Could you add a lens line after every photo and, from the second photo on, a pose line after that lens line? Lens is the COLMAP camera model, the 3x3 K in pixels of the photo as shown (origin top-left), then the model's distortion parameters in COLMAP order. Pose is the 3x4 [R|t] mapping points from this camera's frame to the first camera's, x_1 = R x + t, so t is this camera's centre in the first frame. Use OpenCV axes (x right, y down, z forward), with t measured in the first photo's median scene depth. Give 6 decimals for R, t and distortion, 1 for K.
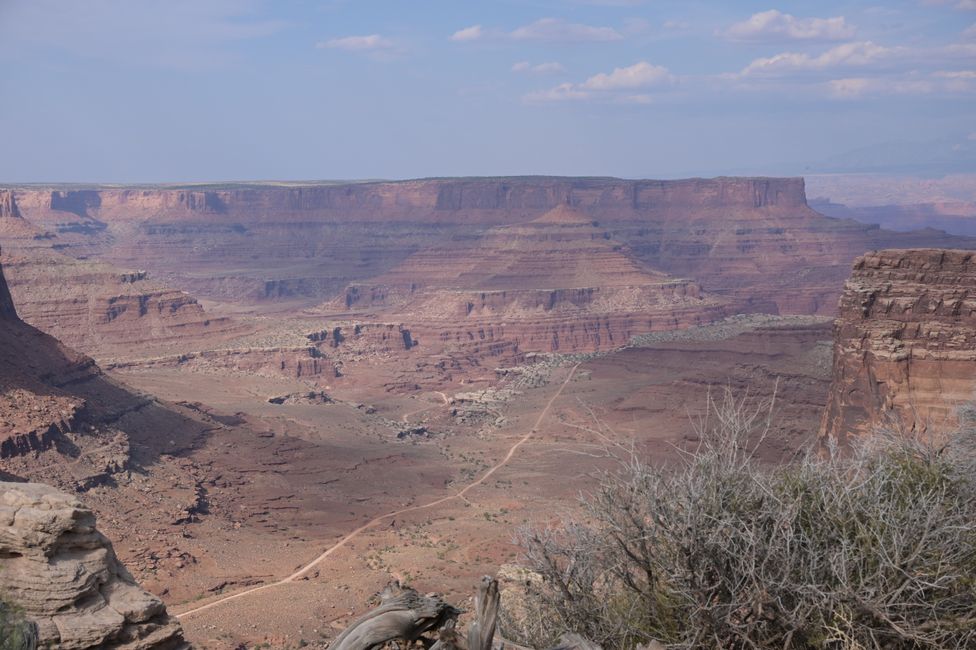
lens RADIAL K [[1593.0, 0, 487.2], [0, 1593.0, 323.9], [0, 0, 1]] dist [-0.012114, 0.000000]
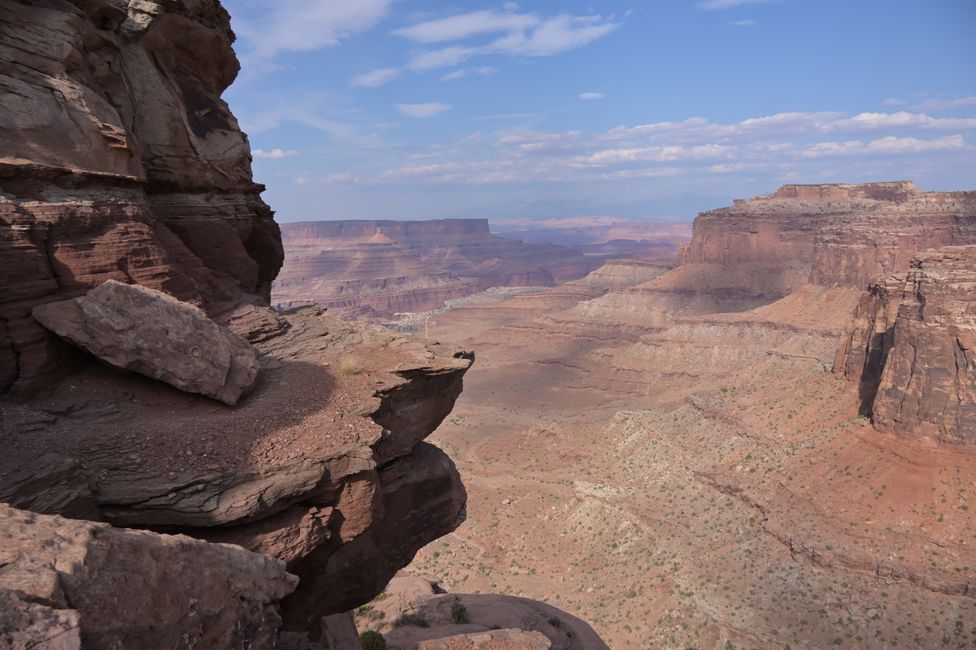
lens RADIAL K [[736.9, 0, 490.7], [0, 736.9, 321.9], [0, 0, 1]] dist [0.014498, -0.002629]
pose [[0.967426, -0.050586, 0.248049, -0.081702], [0.039858, 0.998048, 0.048086, -0.008805], [-0.249997, -0.036633, 0.967553, 0.150901]]
